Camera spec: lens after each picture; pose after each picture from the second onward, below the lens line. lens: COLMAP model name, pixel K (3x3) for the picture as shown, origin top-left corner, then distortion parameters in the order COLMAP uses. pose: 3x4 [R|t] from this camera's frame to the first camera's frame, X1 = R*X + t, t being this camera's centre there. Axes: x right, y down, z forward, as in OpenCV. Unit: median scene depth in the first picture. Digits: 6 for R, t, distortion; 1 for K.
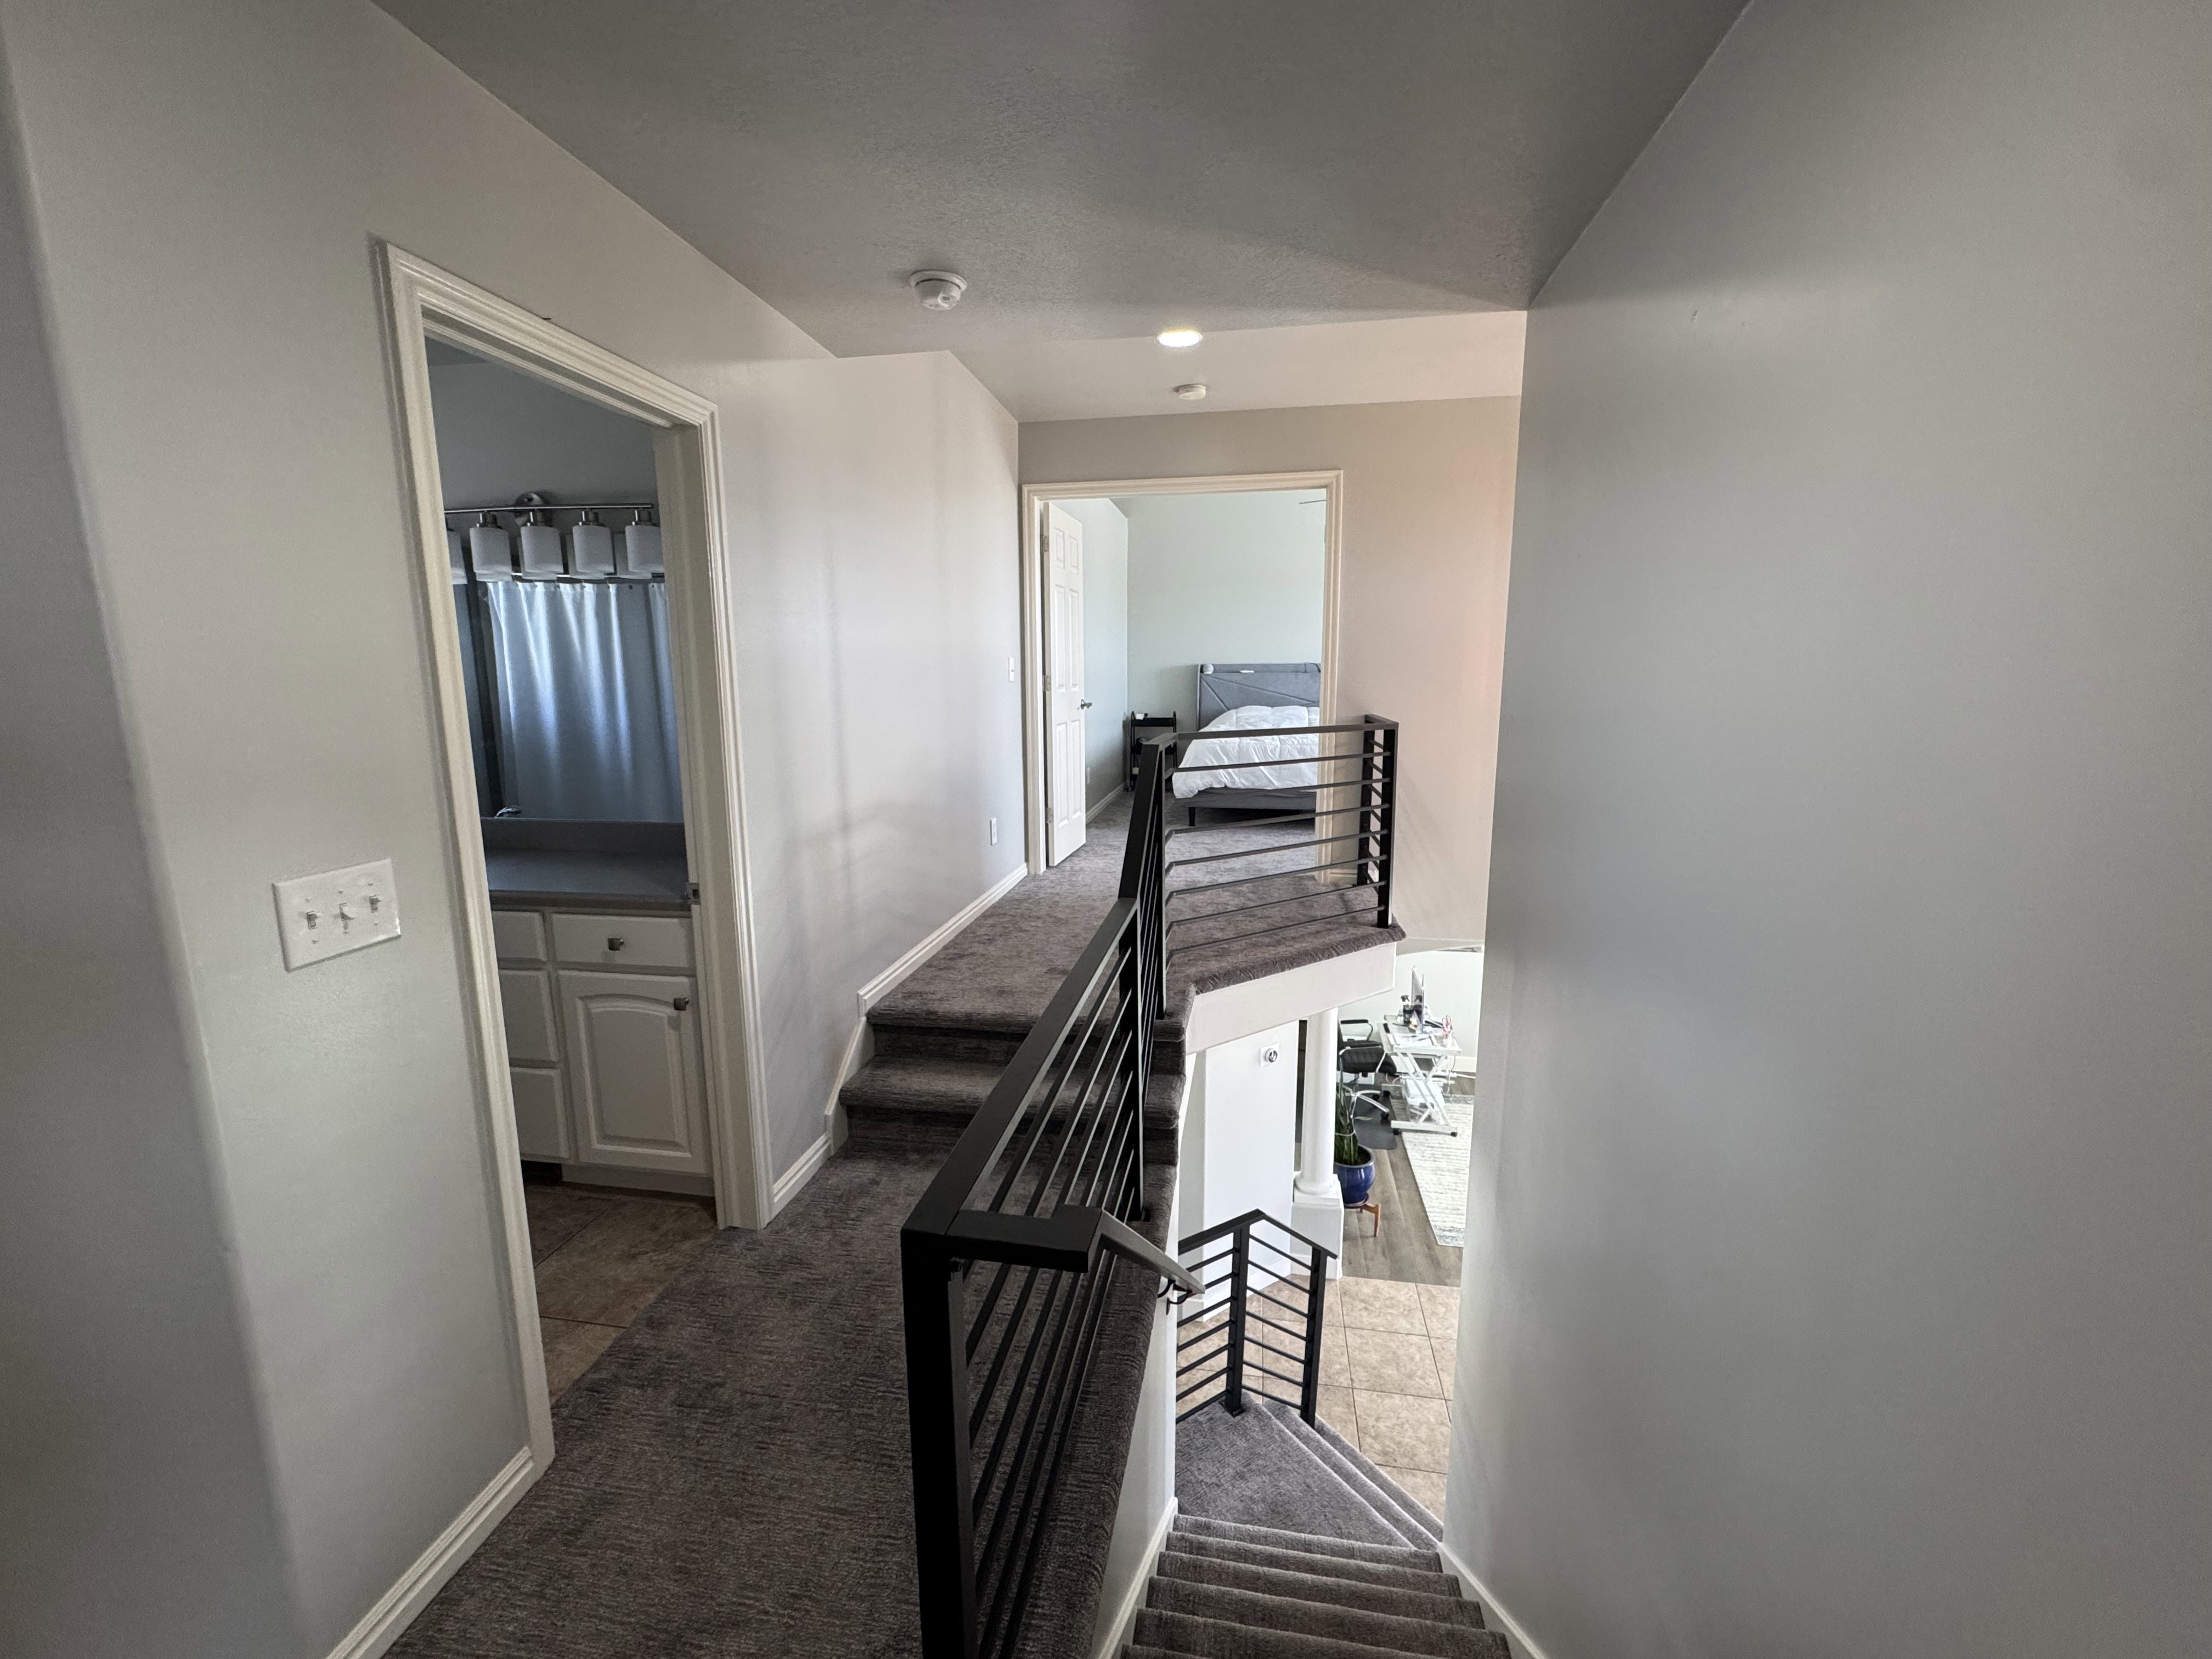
lens RADIAL K [[884.3, 0, 1102.0], [0, 884.3, 842.7], [0, 0, 1]] dist [-0.001206, 0.000736]
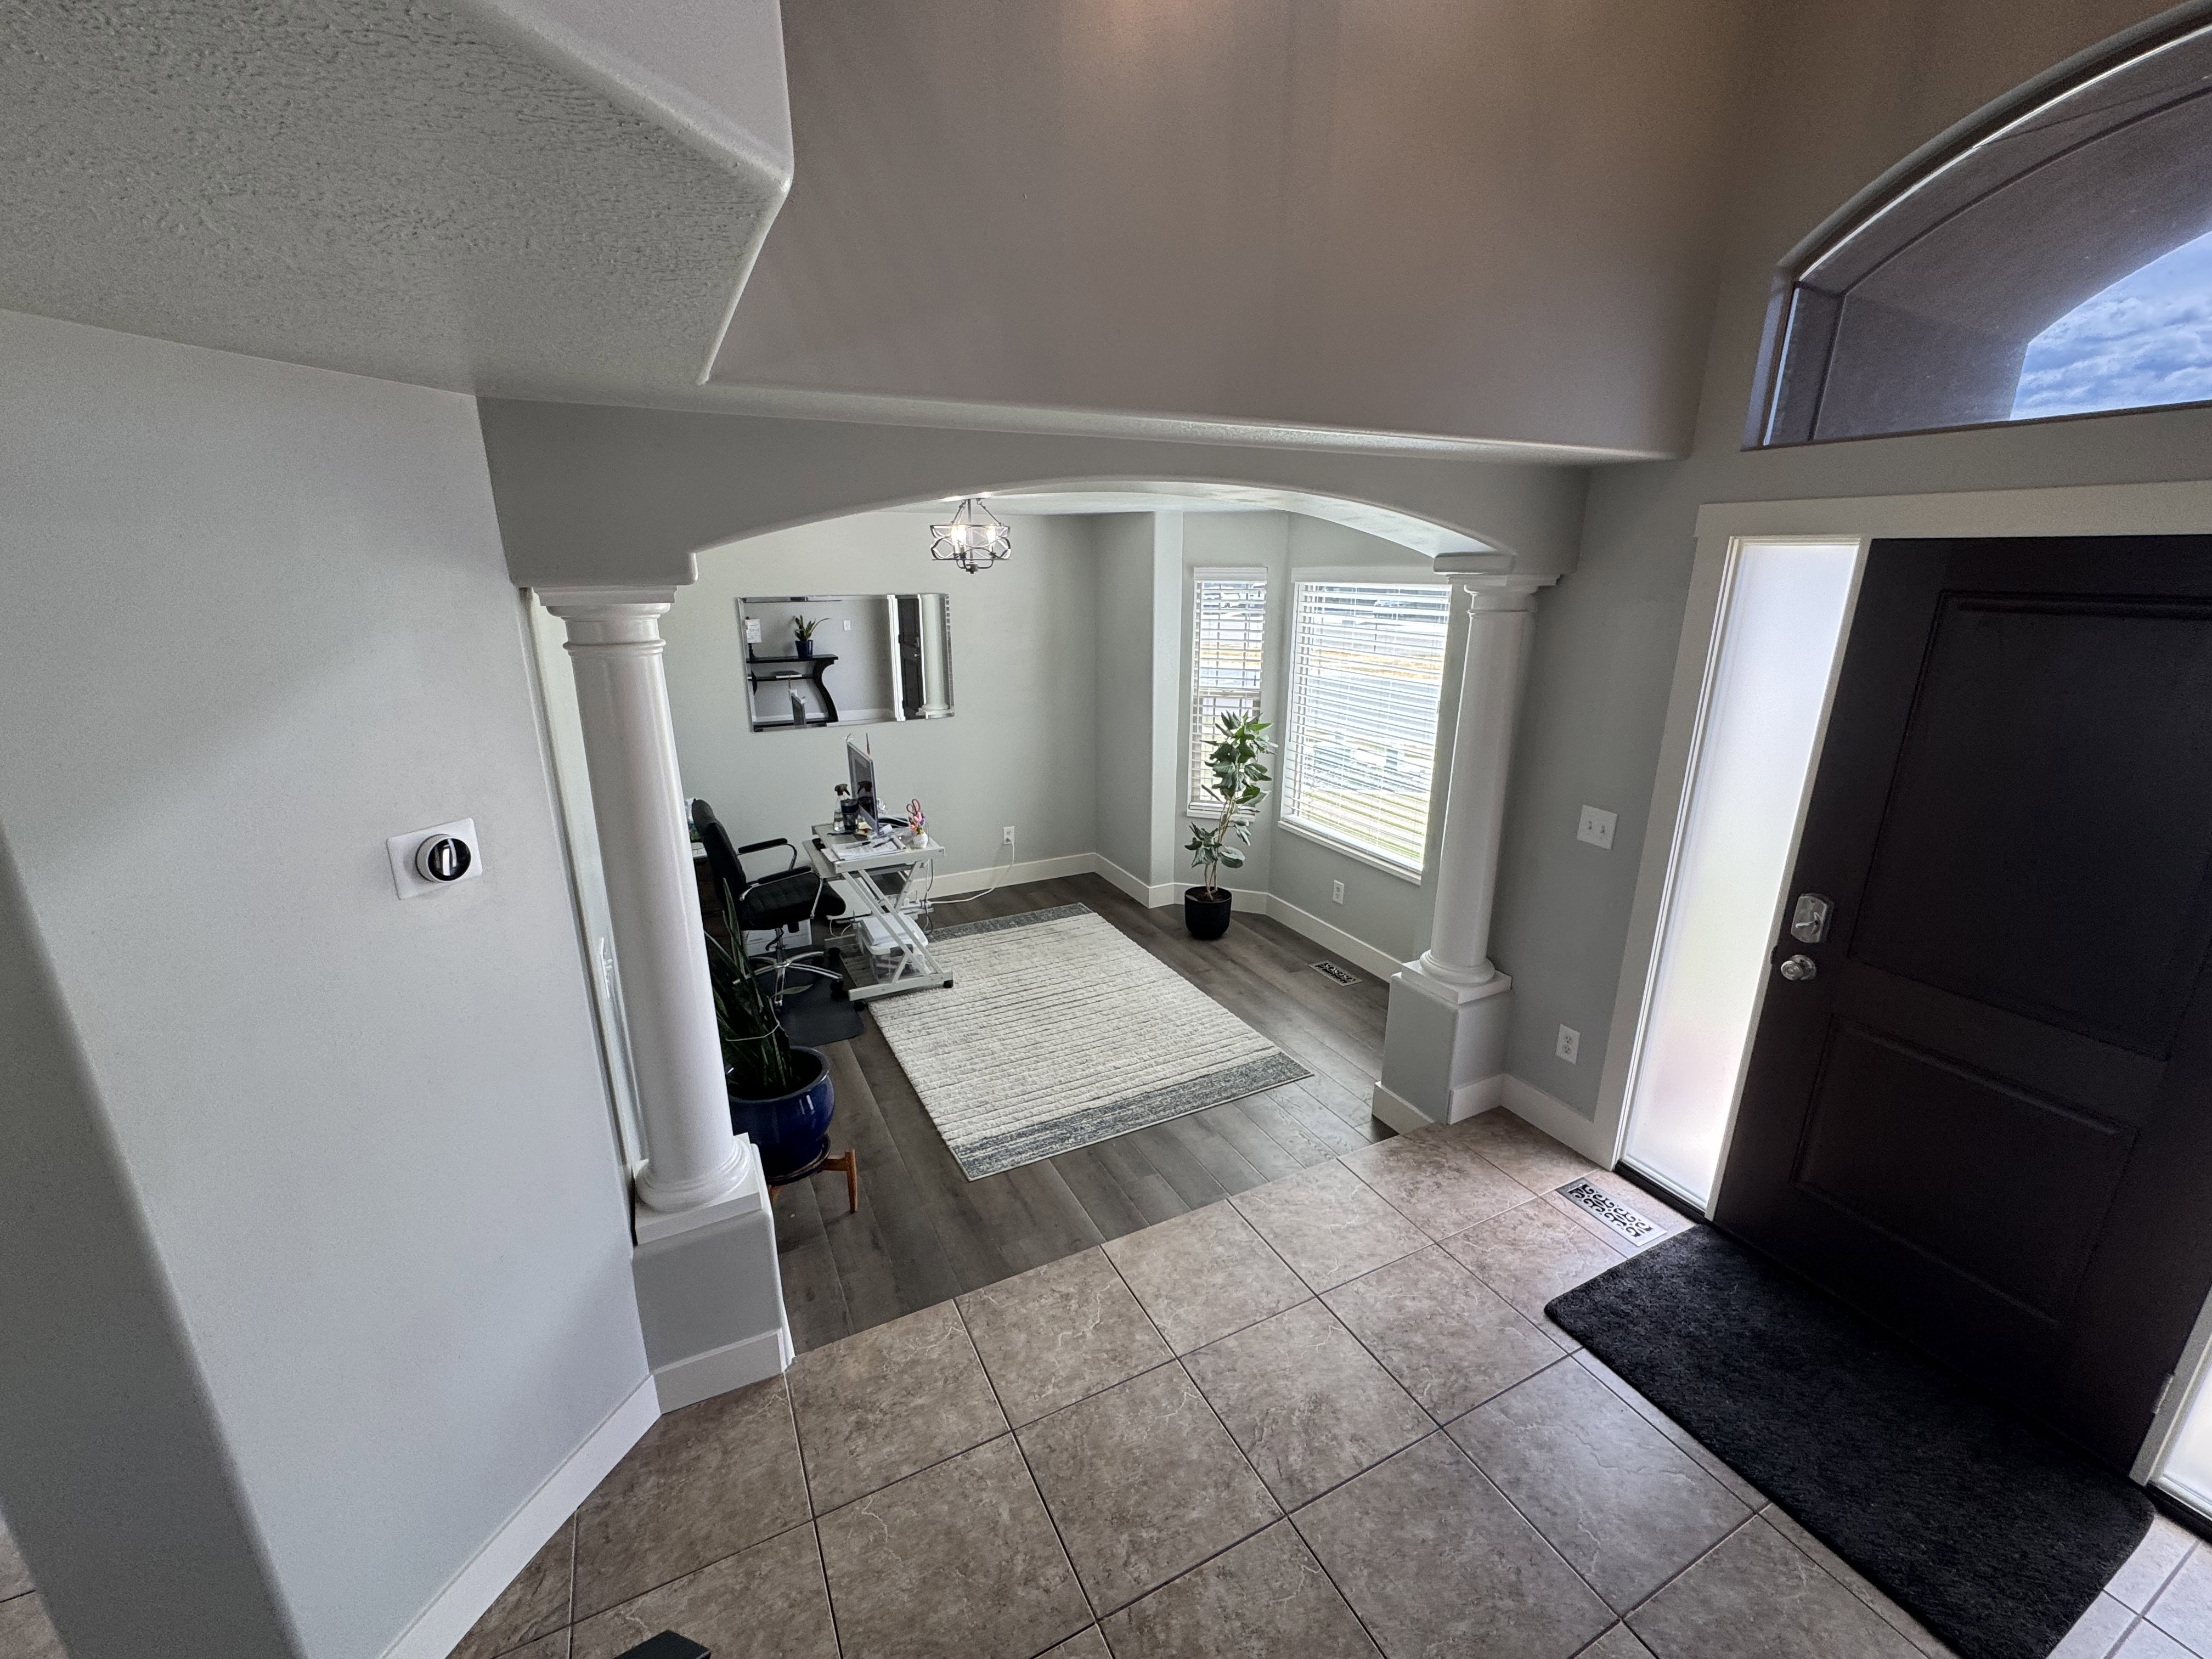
lens RADIAL K [[884.3, 0, 1118.0], [0, 884.3, 844.2], [0, 0, 1]] dist [-0.001206, 0.000736]
pose [[0.787054, -0.164662, 0.594501, 0.135948], [0.091750, 0.984245, 0.151145, 0.147695], [-0.610023, -0.064414, 0.789762, 0.436736]]
